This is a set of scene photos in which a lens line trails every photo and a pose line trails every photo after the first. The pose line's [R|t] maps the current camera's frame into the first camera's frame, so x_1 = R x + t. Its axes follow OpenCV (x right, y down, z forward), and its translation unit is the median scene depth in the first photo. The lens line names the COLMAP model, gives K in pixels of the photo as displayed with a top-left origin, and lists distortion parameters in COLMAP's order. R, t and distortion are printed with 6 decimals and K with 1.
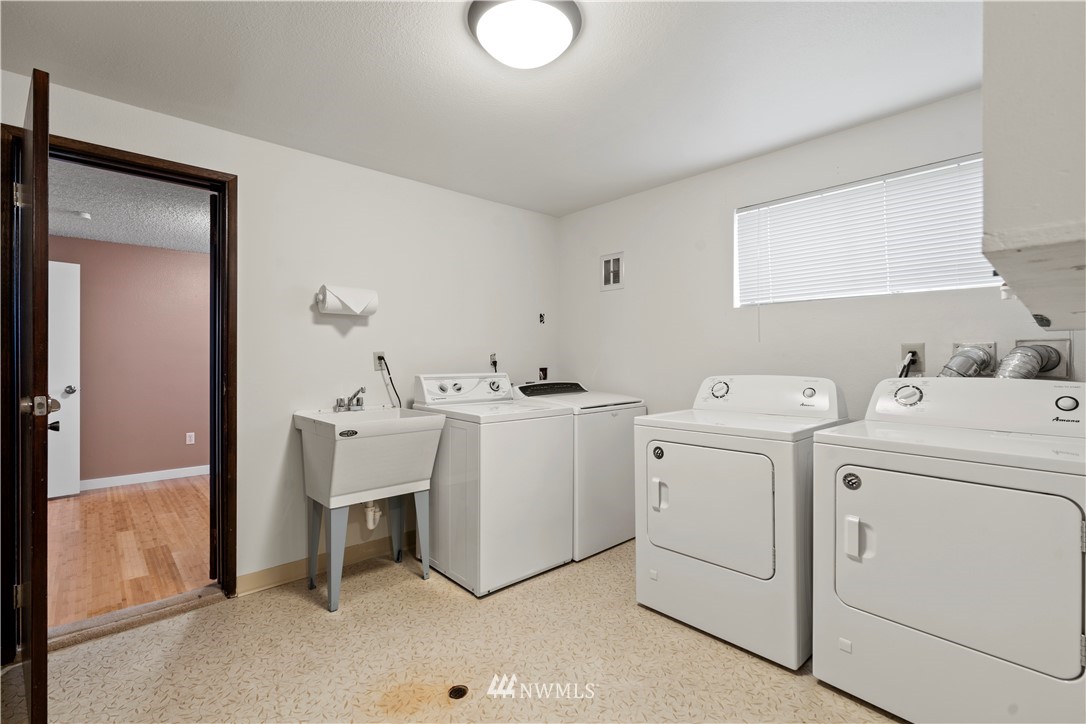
lens RADIAL K [[491.2, 0, 539.8], [0, 491.2, 363.2], [0, 0, 1]] dist [-0.008955, 0.000889]
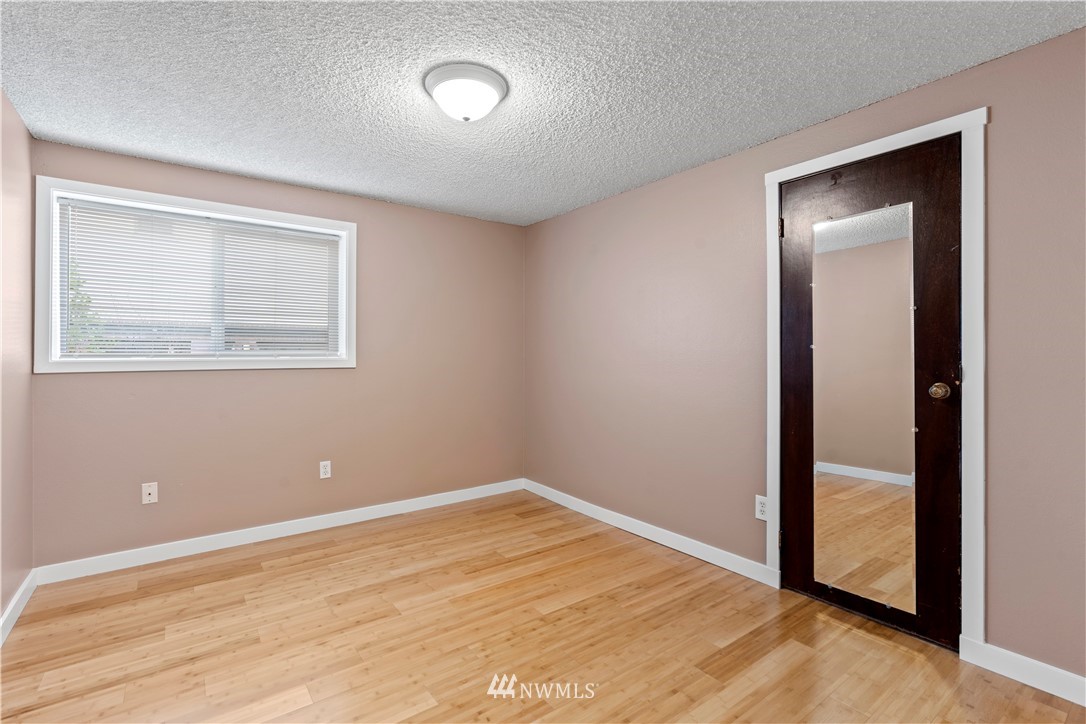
lens RADIAL K [[491.2, 0, 539.8], [0, 491.2, 363.2], [0, 0, 1]] dist [-0.008955, 0.000889]
pose [[0.106870, -0.002311, 0.994270, -1.372342], [0.002448, 0.999995, 0.002061, 0.000260], [-0.994270, 0.002214, 0.106875, 1.118879]]
